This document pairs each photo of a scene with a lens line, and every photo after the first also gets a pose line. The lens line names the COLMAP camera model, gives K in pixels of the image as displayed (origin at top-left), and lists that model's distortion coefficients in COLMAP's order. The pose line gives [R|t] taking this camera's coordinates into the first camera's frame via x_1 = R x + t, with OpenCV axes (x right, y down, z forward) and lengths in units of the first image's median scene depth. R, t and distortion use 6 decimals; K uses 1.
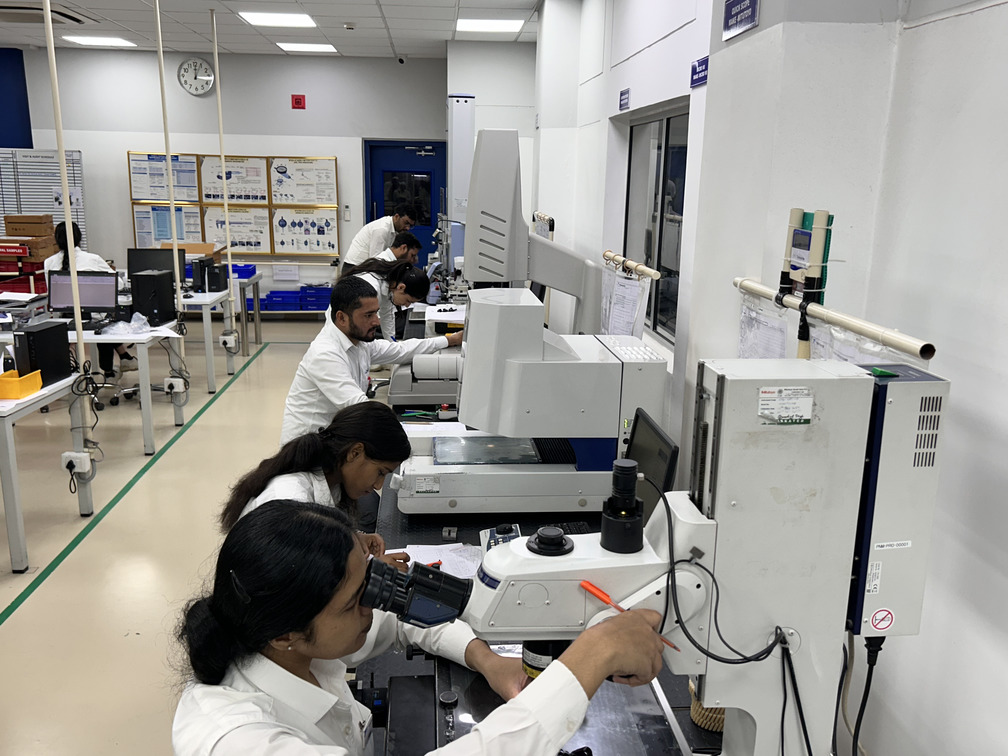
lens RADIAL K [[879.0, 0, 498.8], [0, 879.0, 392.0], [0, 0, 1]] dist [0.047440, -0.065085]
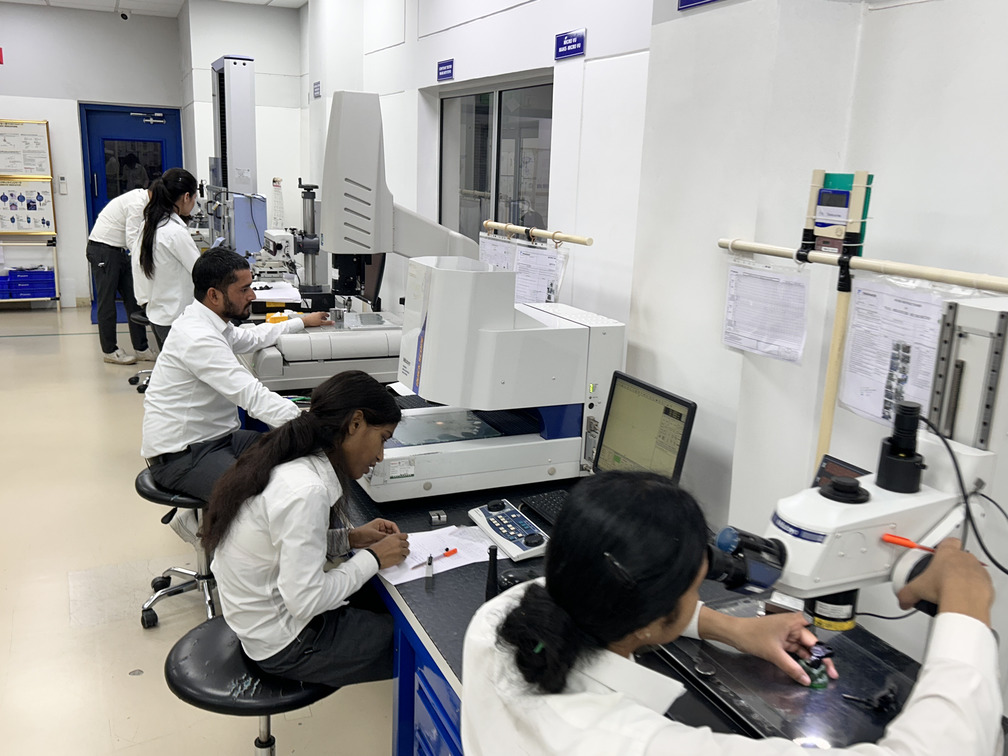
lens RADIAL K [[879.0, 0, 512.2], [0, 879.0, 376.8], [0, 0, 1]] dist [0.047440, -0.065085]
pose [[0.936735, -0.062309, 0.344450, -0.207798], [0.061048, 0.998029, 0.014518, 0.002261], [-0.344676, 0.007429, 0.938692, 0.066631]]
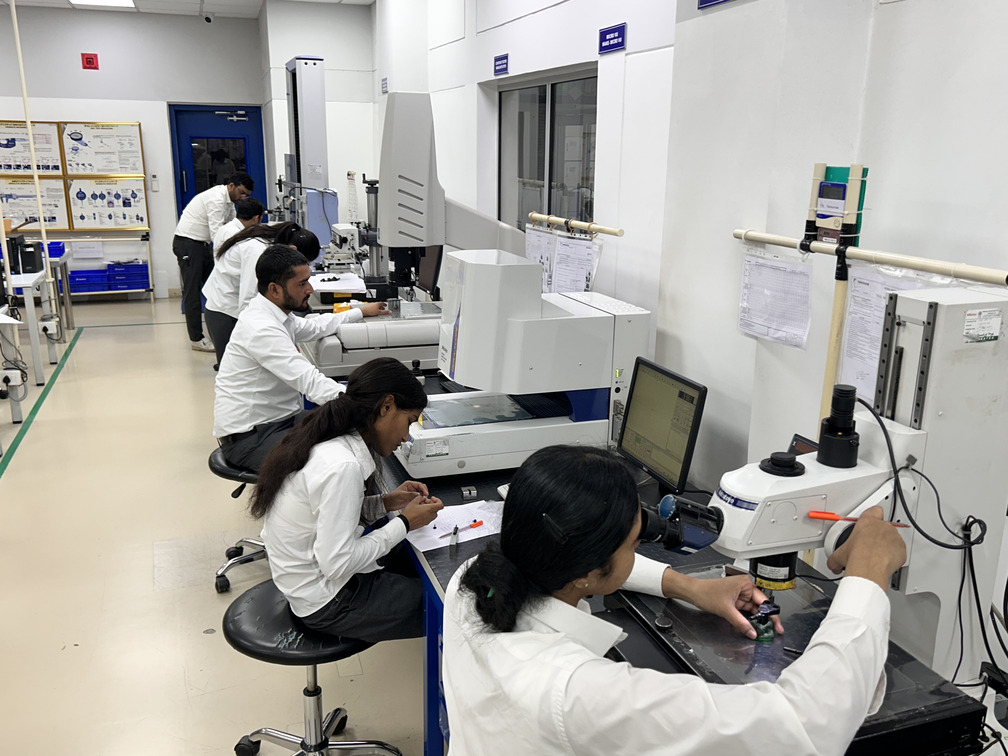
lens RADIAL K [[879.0, 0, 510.9], [0, 879.0, 384.6], [0, 0, 1]] dist [0.047440, -0.065085]
pose [[0.965310, -0.073067, 0.250674, -0.179270], [0.066643, 0.997196, 0.034033, 0.003719], [-0.252458, -0.016147, 0.967473, 0.007525]]
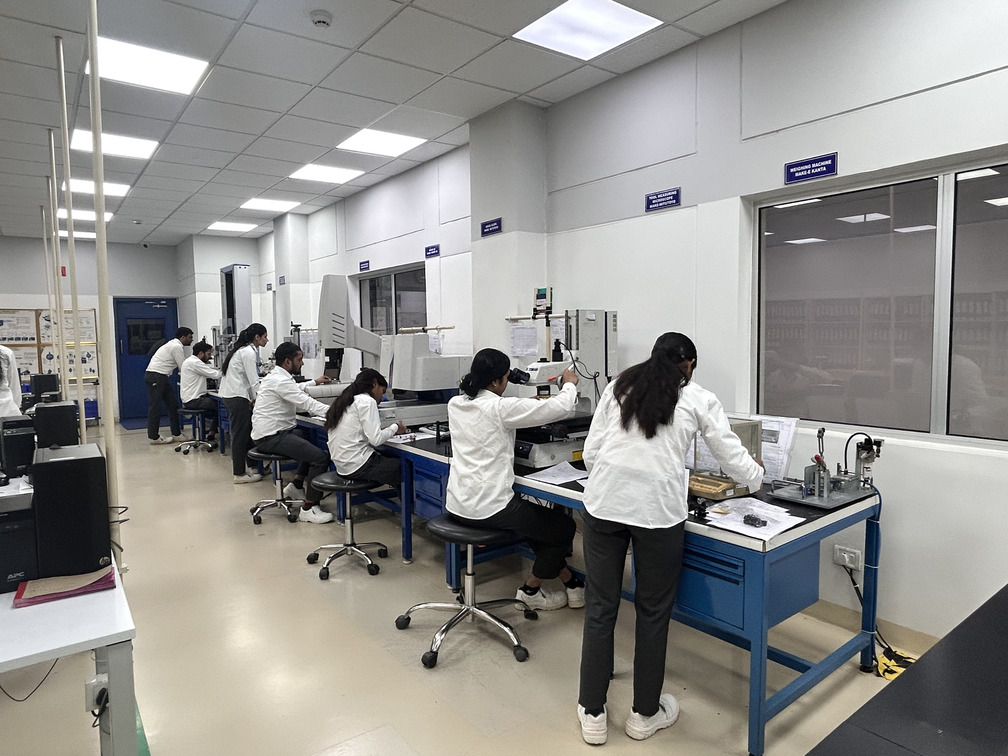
lens RADIAL K [[610.5, 0, 497.2], [0, 610.5, 377.6], [0, 0, 1]] dist [-0.014234, -0.004671]
pose [[0.839349, -0.070108, 0.539053, -0.506267], [0.159968, 0.979594, -0.121679, 0.181078], [-0.519523, 0.188363, 0.833436, -0.350462]]
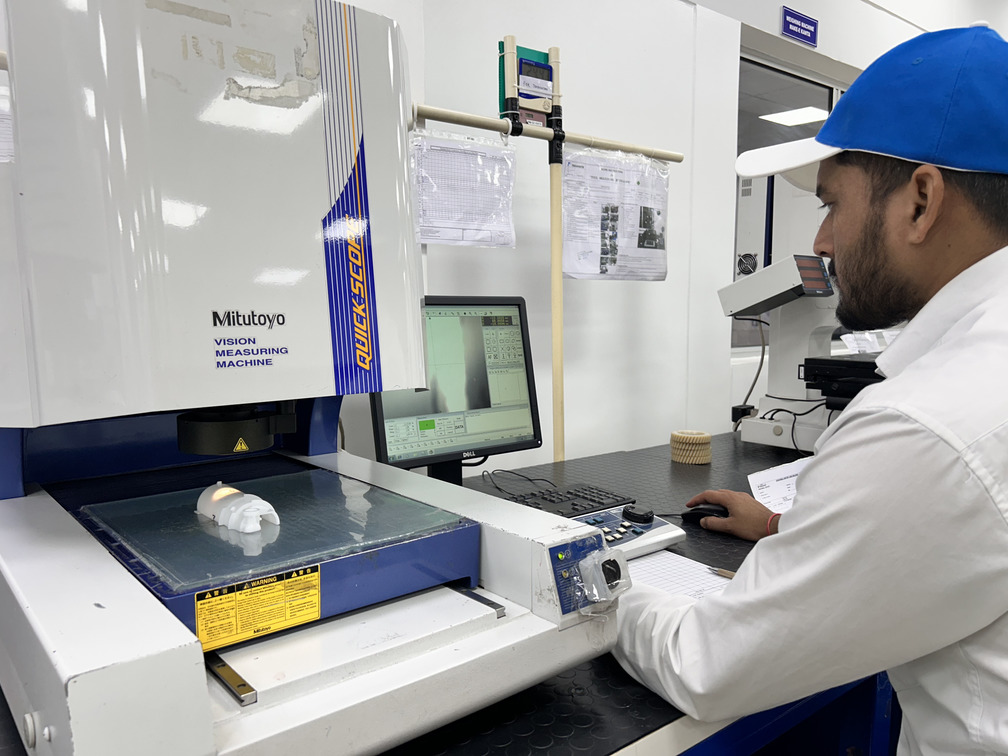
lens RADIAL K [[768.4, 0, 505.4], [0, 768.4, 379.7], [0, 0, 1]] dist [0.037453, -0.028169]
pose [[-0.580551, -0.086701, 0.809595, -0.223476], [0.193895, 0.950989, 0.240883, -0.023894], [-0.790800, 0.296822, -0.535287, 0.847055]]
